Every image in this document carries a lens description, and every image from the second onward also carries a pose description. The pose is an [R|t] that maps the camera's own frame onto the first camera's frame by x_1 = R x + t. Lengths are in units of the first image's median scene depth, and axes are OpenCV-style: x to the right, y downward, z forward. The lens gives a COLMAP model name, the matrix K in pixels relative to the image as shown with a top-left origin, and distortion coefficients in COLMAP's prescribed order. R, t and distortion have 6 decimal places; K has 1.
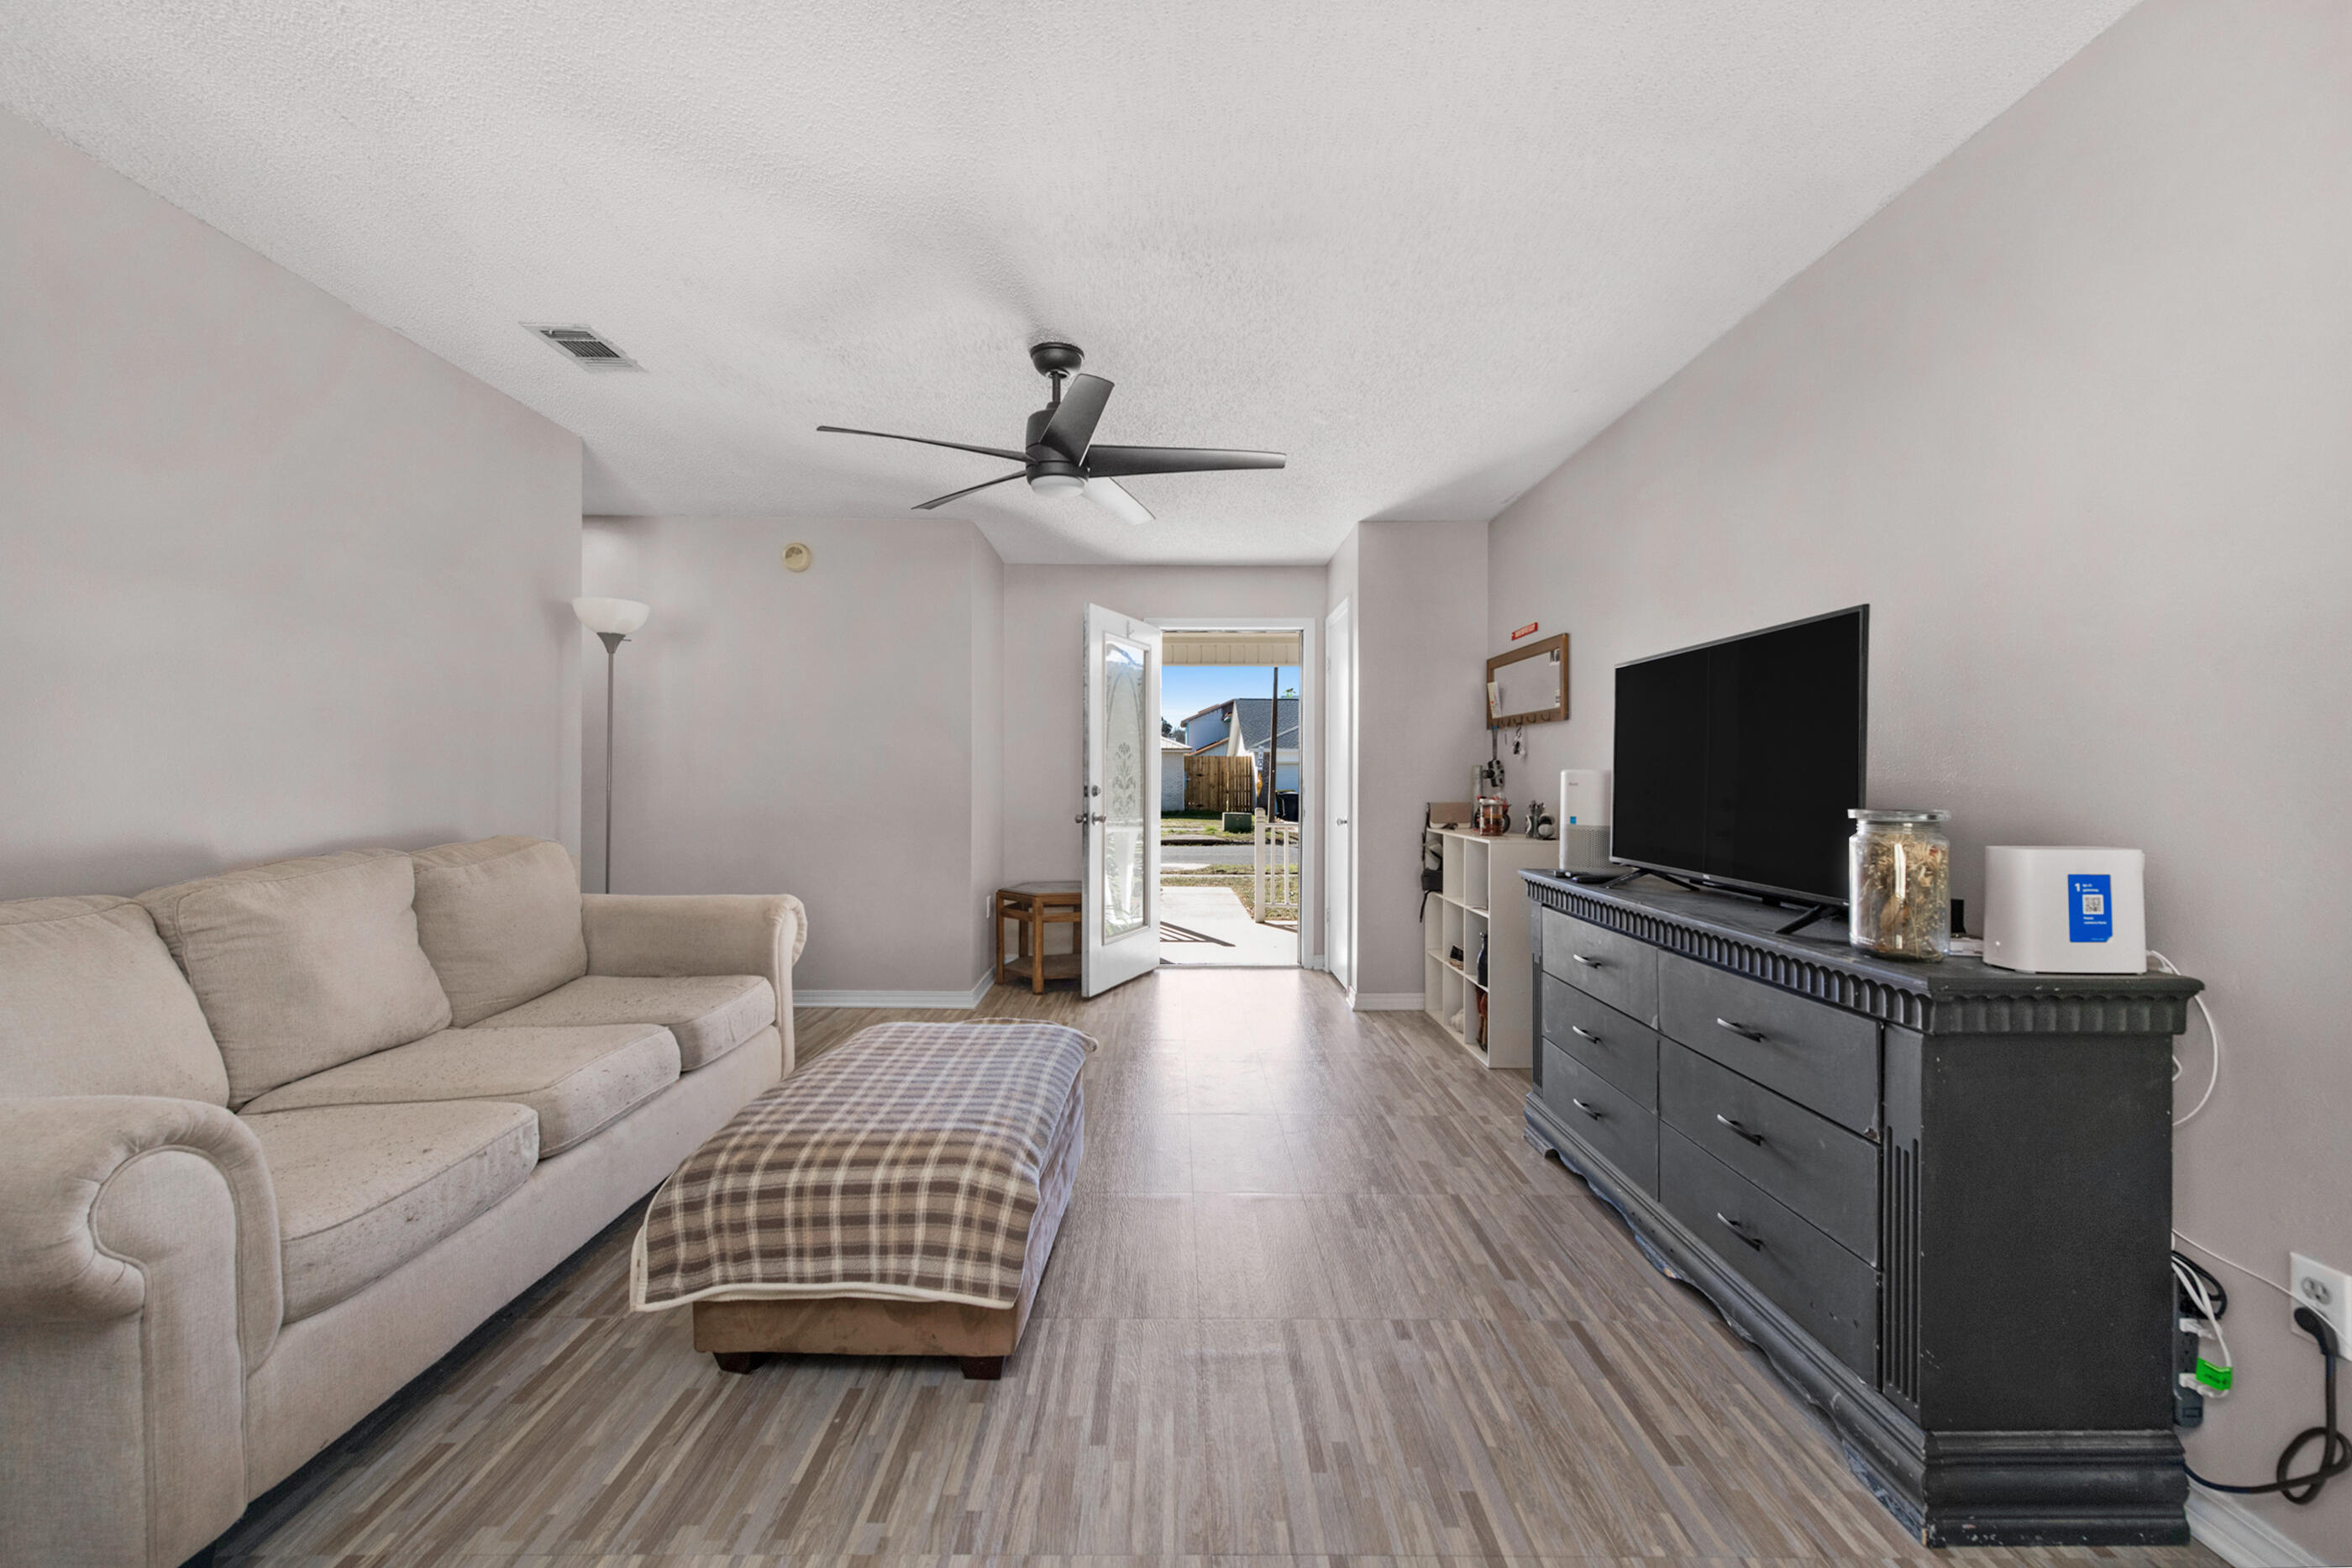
lens RADIAL K [[948.4, 0, 1166.4], [0, 948.4, 775.5], [0, 0, 1]] dist [0.001732, -0.001186]
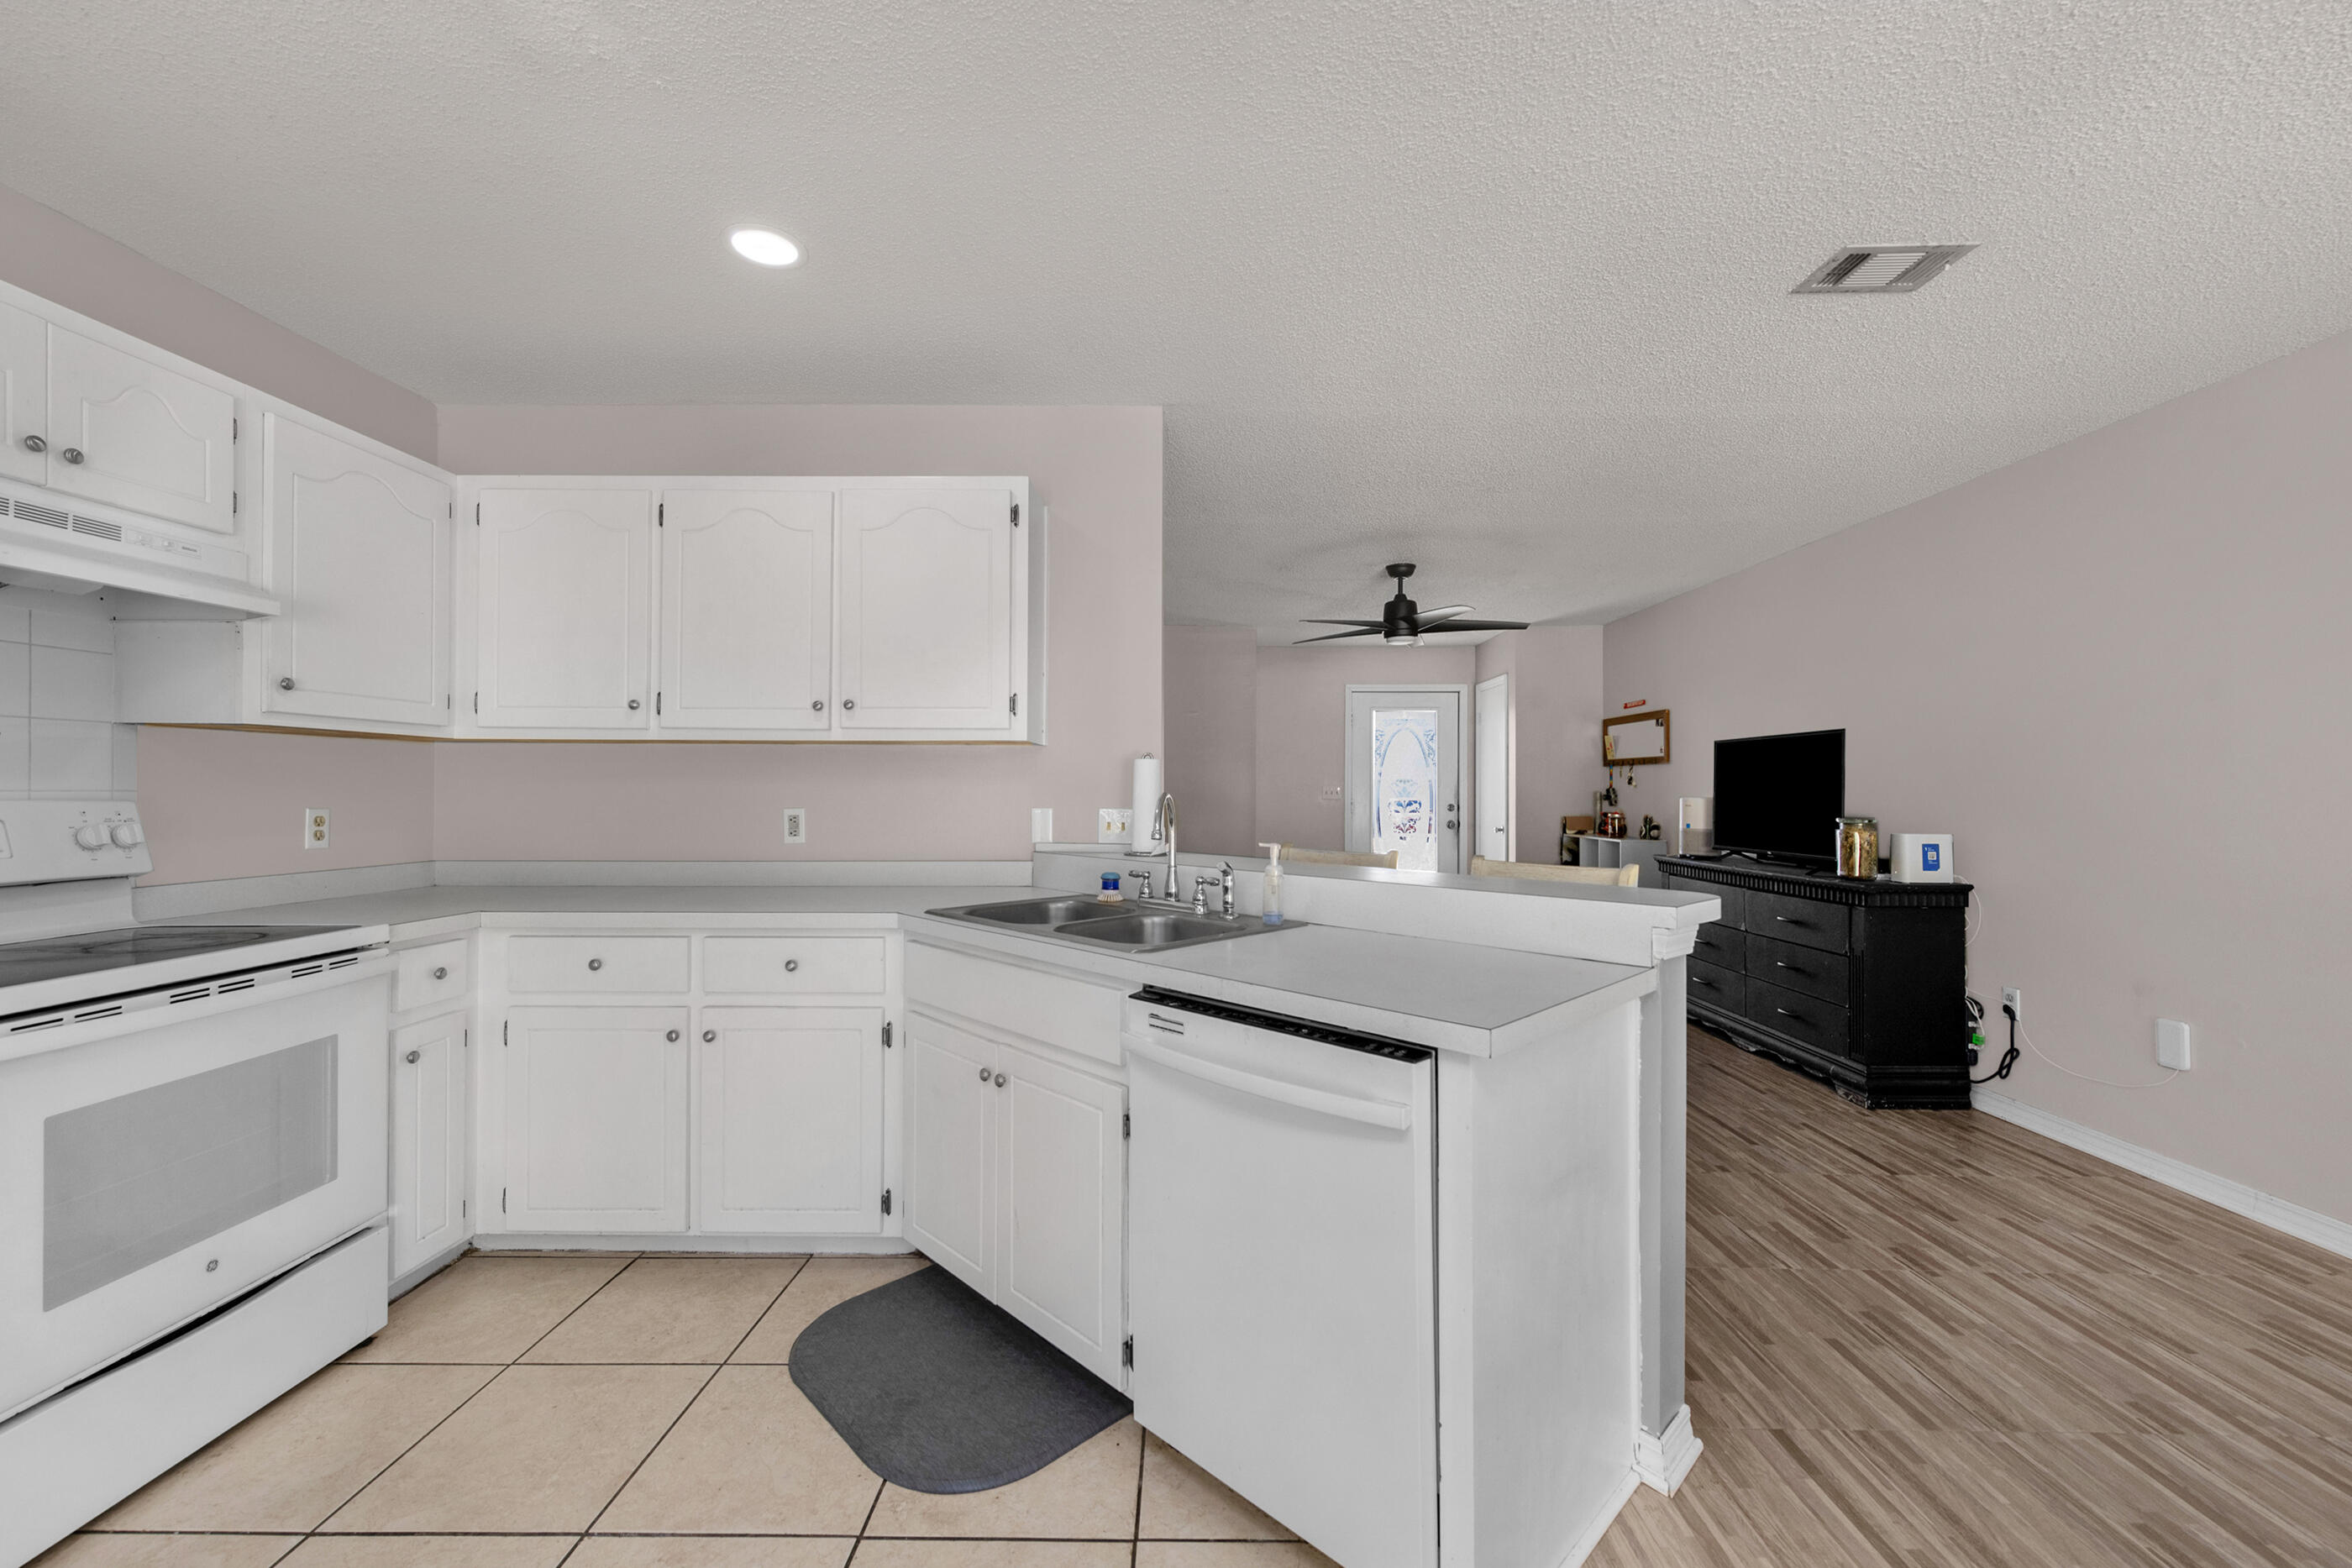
lens RADIAL K [[948.4, 0, 1186.6], [0, 948.4, 788.1], [0, 0, 1]] dist [0.001732, -0.001186]
pose [[0.999976, -0.005089, 0.004620, -0.918980], [0.005099, 0.999985, -0.002094, -0.044532], [-0.004609, 0.002118, 0.999987, -1.370090]]
